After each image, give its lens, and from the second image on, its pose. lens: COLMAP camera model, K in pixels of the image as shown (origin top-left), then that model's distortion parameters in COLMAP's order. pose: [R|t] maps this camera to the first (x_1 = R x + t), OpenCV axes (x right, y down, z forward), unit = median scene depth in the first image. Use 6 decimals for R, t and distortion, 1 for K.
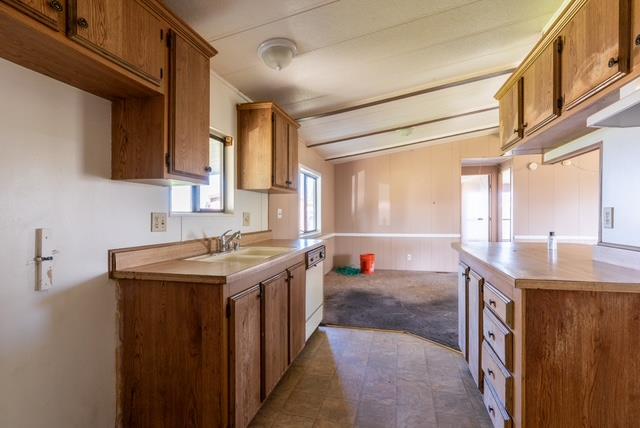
lens RADIAL K [[313.0, 0, 320.0], [0, 313.0, 214.0], [0, 0, 1]] dist [-0.000549, -0.000047]
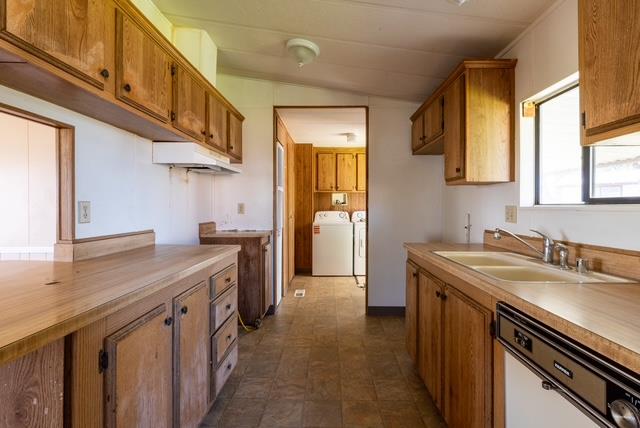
lens RADIAL K [[296.2, 0, 326.1], [0, 296.2, 205.1], [0, 0, 1]] dist [-0.001325, -0.000097]
pose [[-0.971948, 0.001516, -0.235192, 0.134298], [0.003817, 0.999949, -0.009327, 0.000678], [0.235166, -0.009963, -0.971904, 0.639130]]
